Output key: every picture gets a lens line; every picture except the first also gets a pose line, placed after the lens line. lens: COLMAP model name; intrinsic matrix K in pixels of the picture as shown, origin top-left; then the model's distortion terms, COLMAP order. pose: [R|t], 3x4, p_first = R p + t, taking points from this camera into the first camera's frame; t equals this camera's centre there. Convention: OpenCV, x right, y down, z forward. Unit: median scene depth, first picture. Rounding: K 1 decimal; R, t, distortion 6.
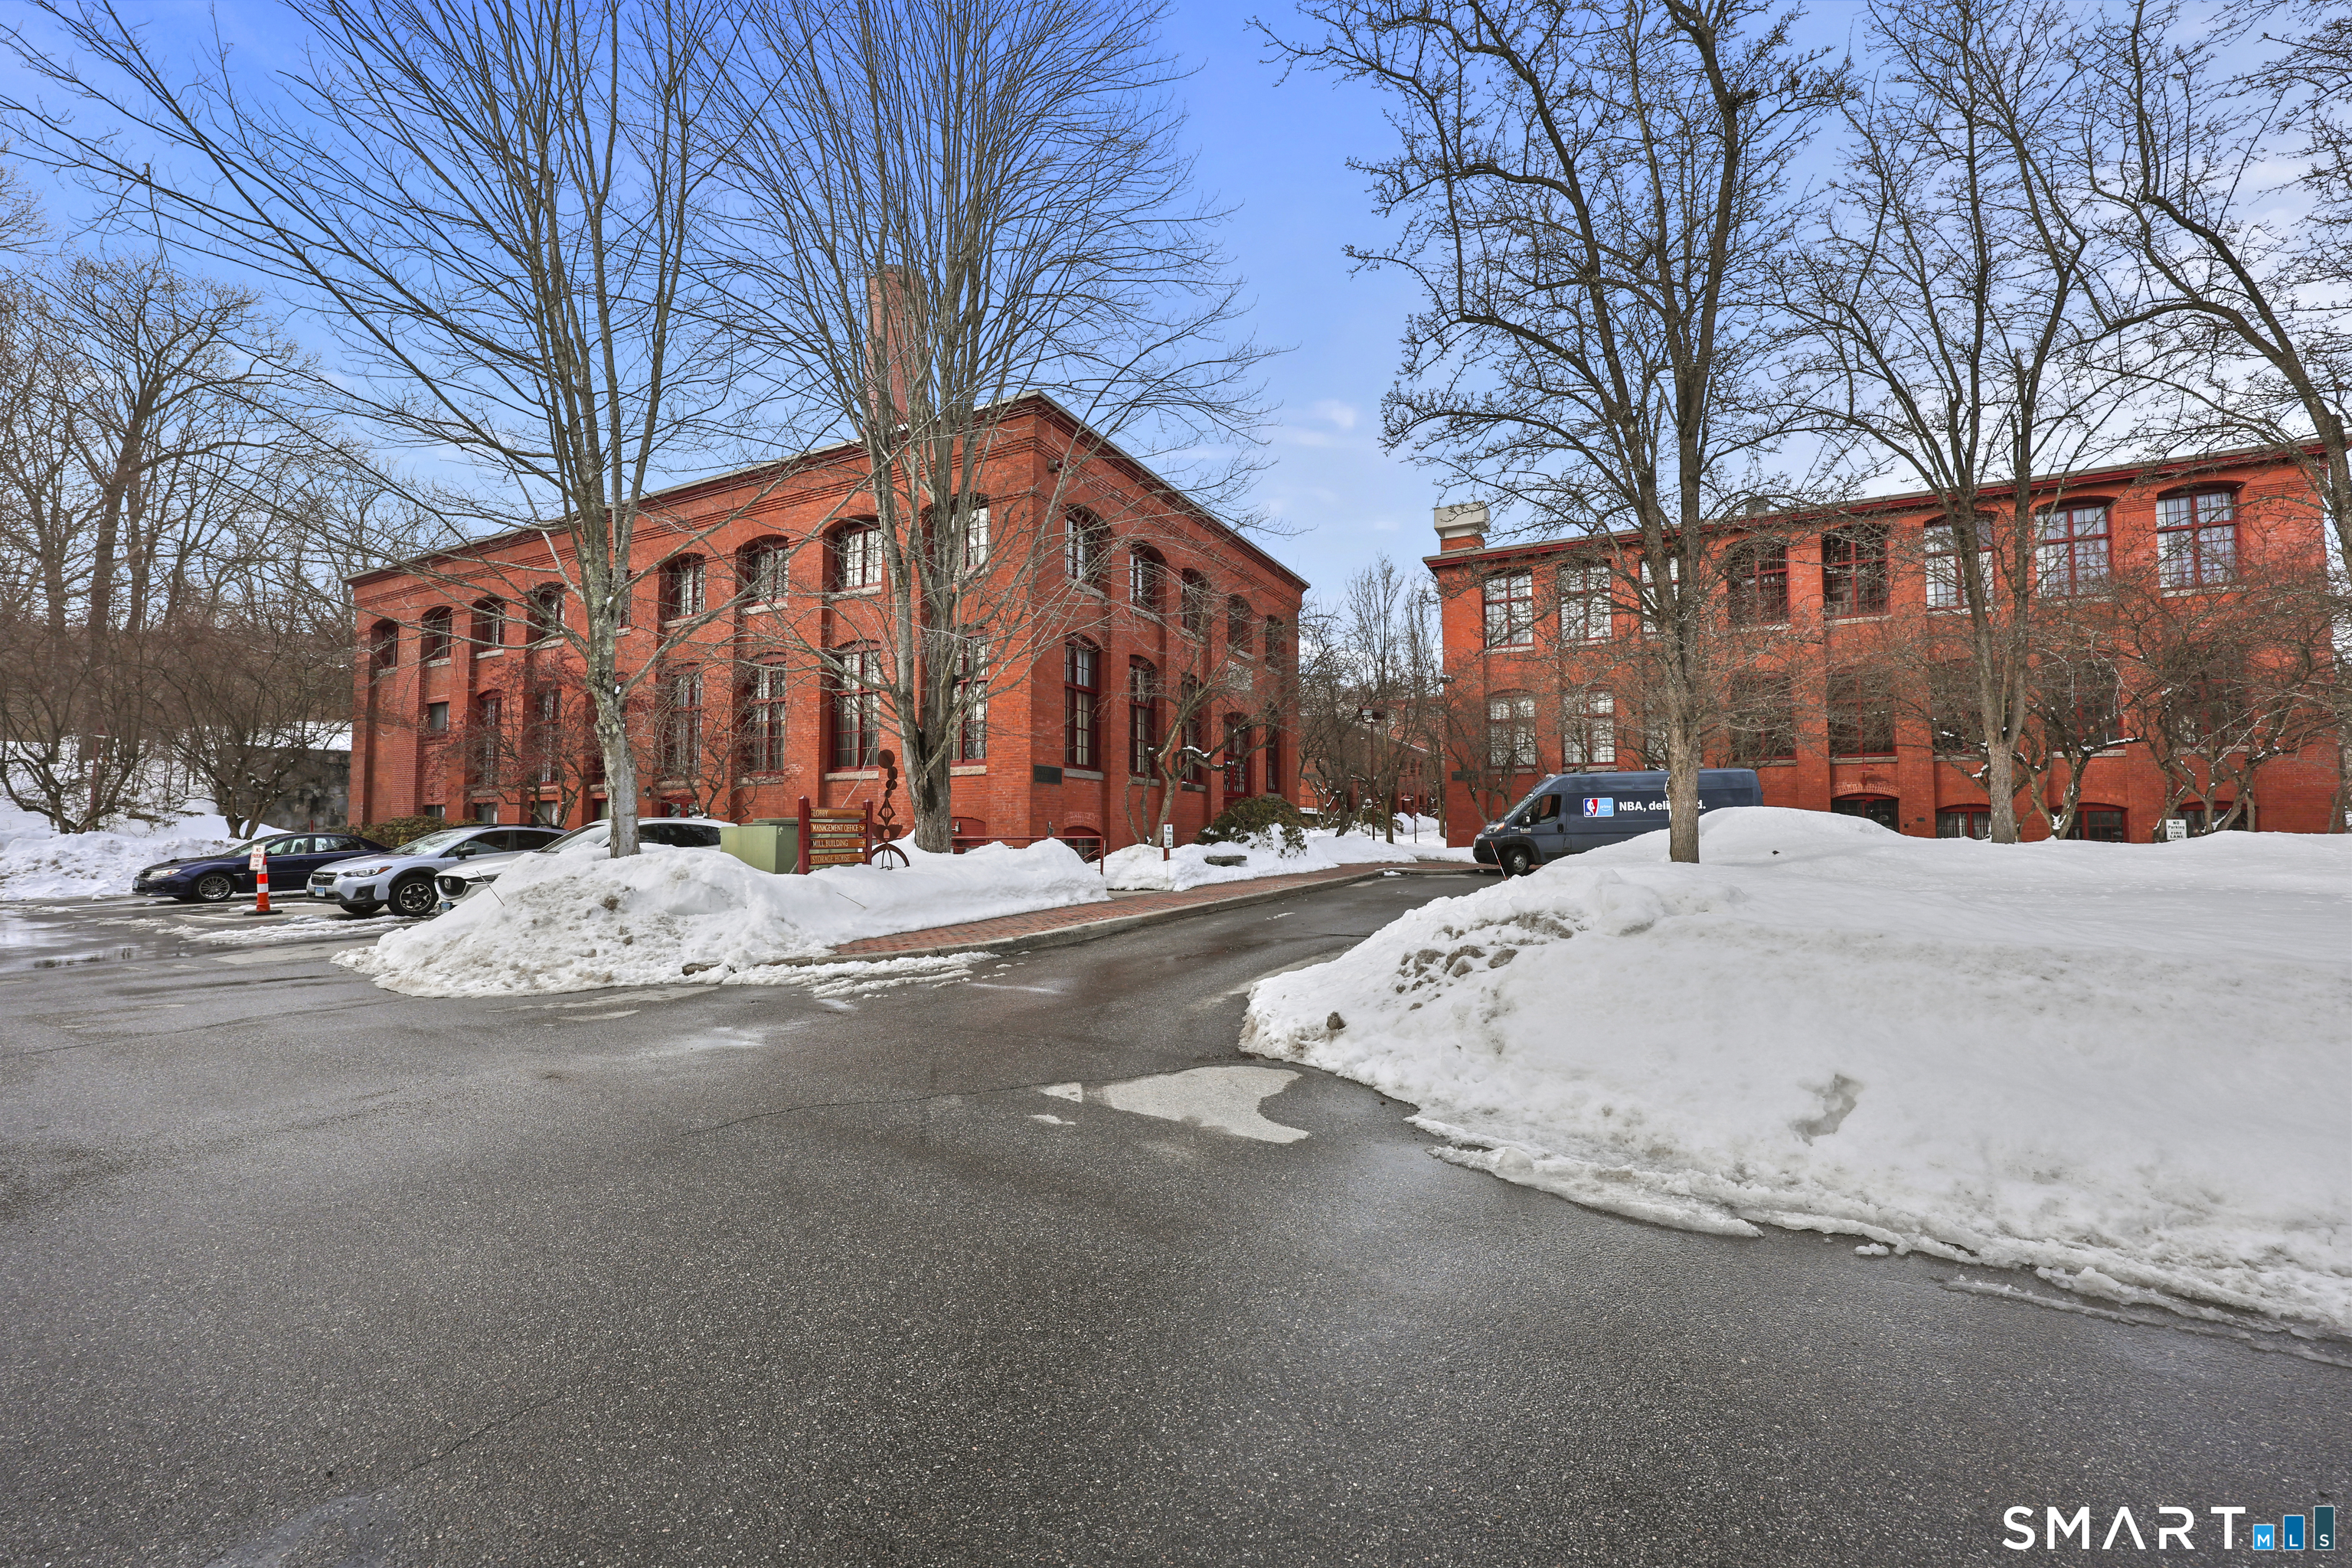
lens RADIAL K [[958.9, 0, 1174.9], [0, 958.9, 786.3], [0, 0, 1]] dist [-0.000250, 0.000133]
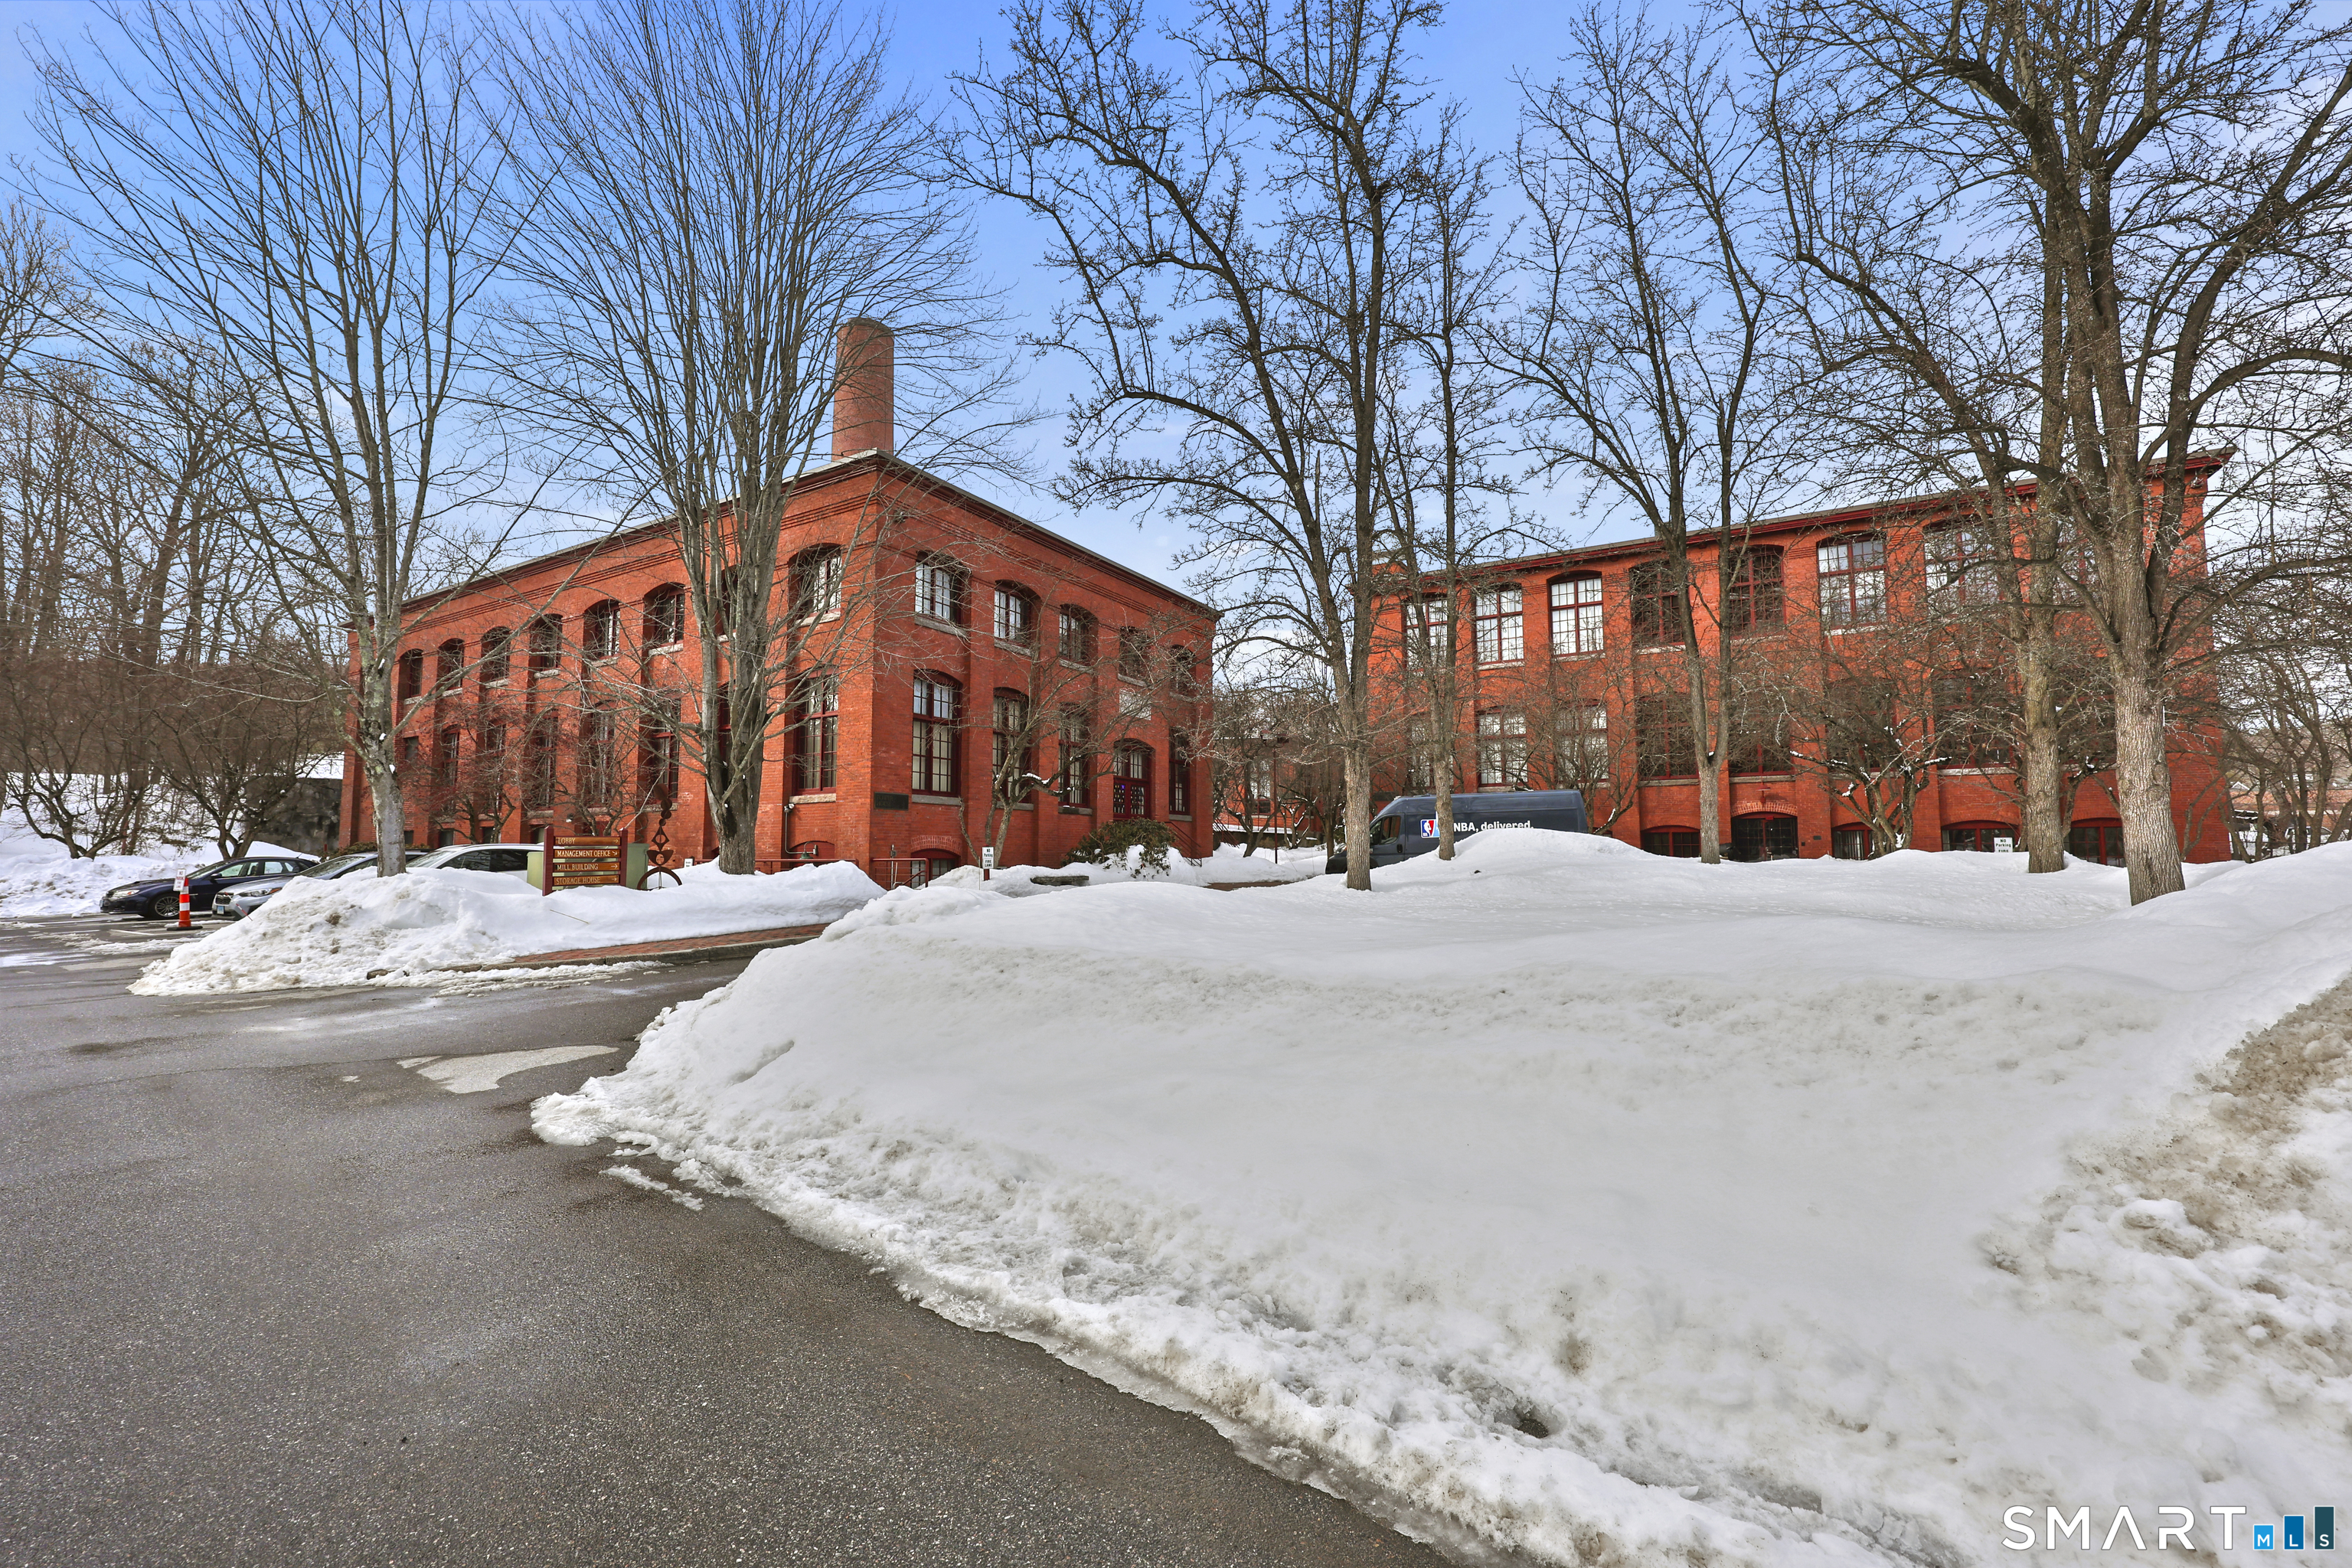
lens RADIAL K [[958.9, 0, 1167.7], [0, 958.9, 788.2], [0, 0, 1]] dist [-0.000250, 0.000133]
pose [[0.998169, -0.007777, -0.059984, 0.250758], [0.006759, 0.999830, -0.017145, -0.006450], [0.060107, 0.016708, 0.998052, -0.063771]]
